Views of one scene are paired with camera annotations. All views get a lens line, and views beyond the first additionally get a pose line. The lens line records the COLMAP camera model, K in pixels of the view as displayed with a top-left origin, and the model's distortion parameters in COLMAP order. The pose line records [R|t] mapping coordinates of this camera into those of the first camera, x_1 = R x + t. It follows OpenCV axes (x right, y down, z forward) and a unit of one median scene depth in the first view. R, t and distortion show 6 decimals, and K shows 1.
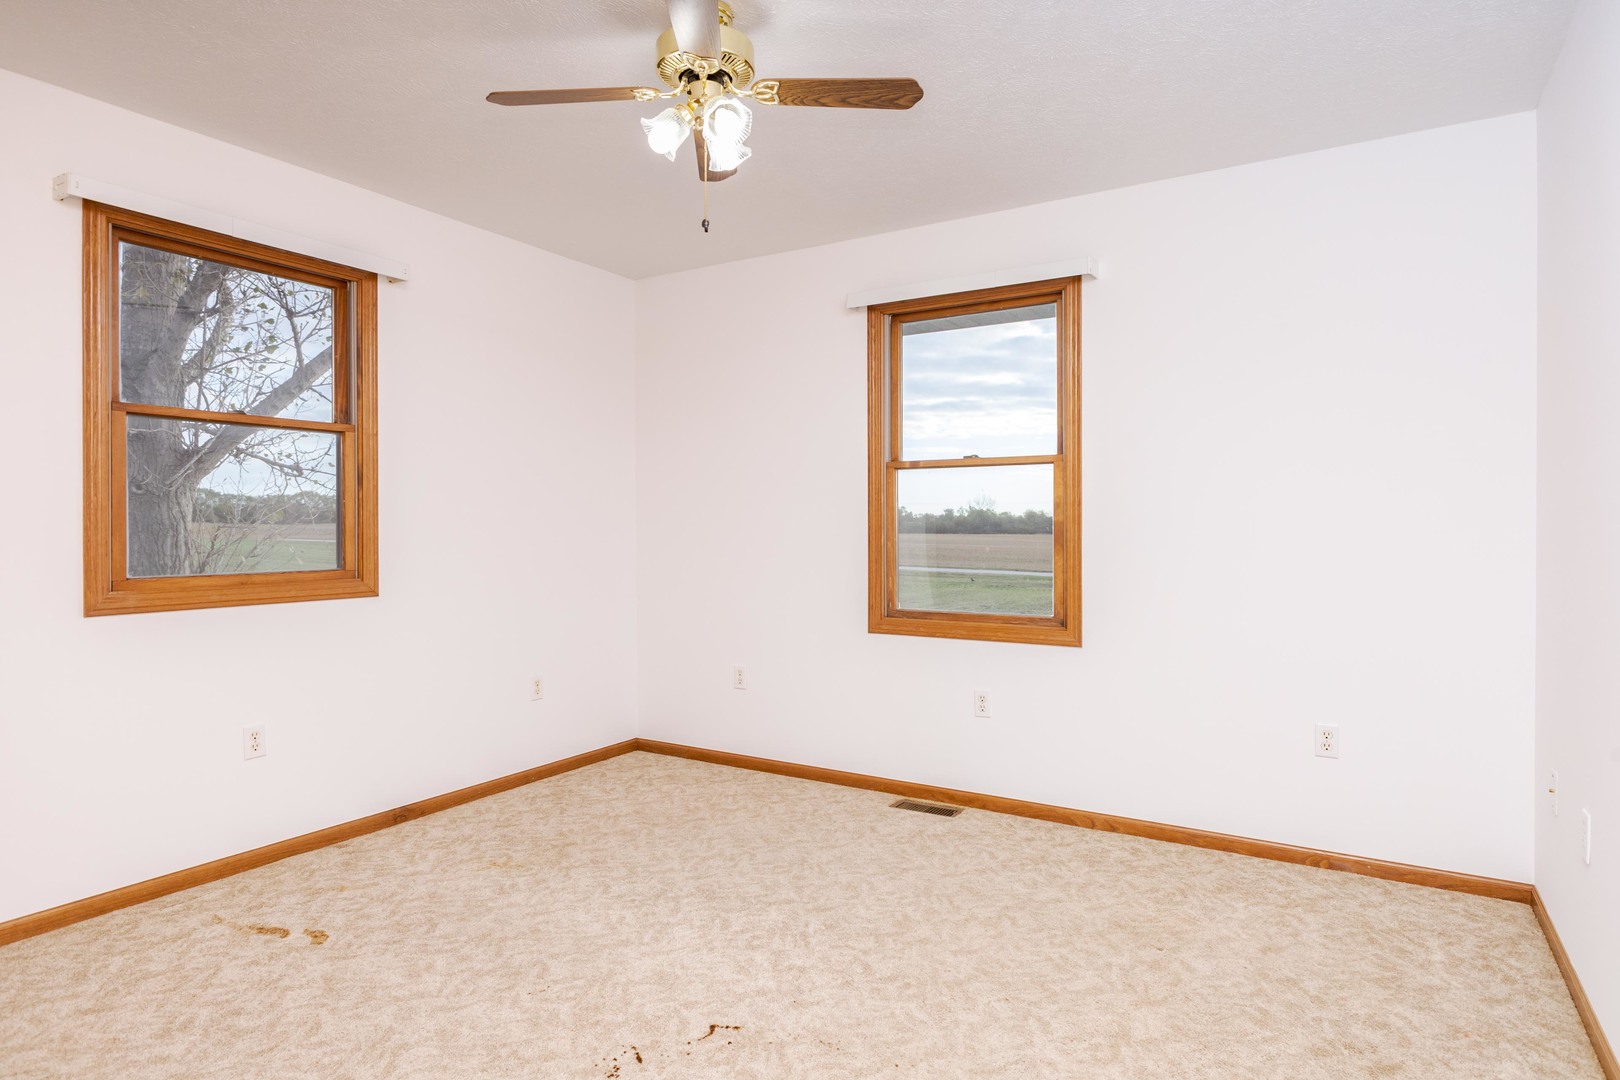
lens RADIAL K [[894.4, 0, 833.6], [0, 894.4, 518.6], [0, 0, 1]] dist [-0.021307, 0.001234]
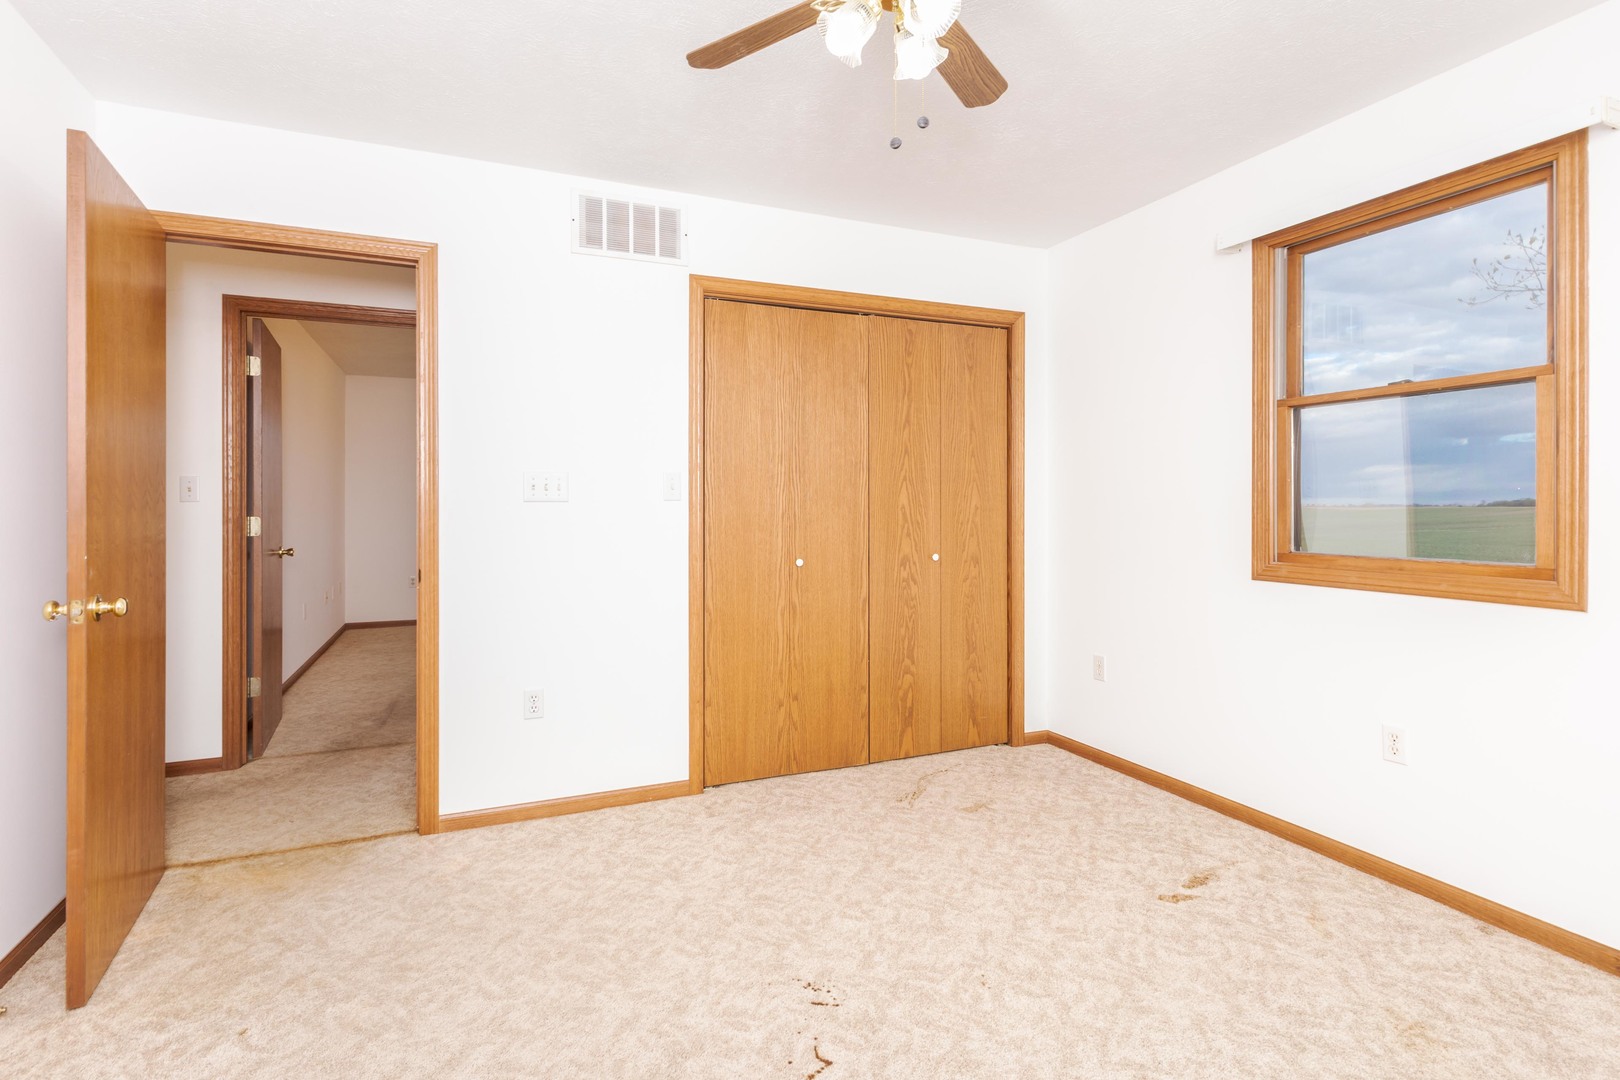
lens RADIAL K [[788.8, 0, 802.2], [0, 788.8, 501.9], [0, 0, 1]] dist [-0.000321, -0.000075]
pose [[-0.606811, -0.000965, -0.794845, 0.356834], [0.007637, 0.999946, -0.007045, 0.004936], [0.794809, -0.010346, -0.606771, 1.014712]]
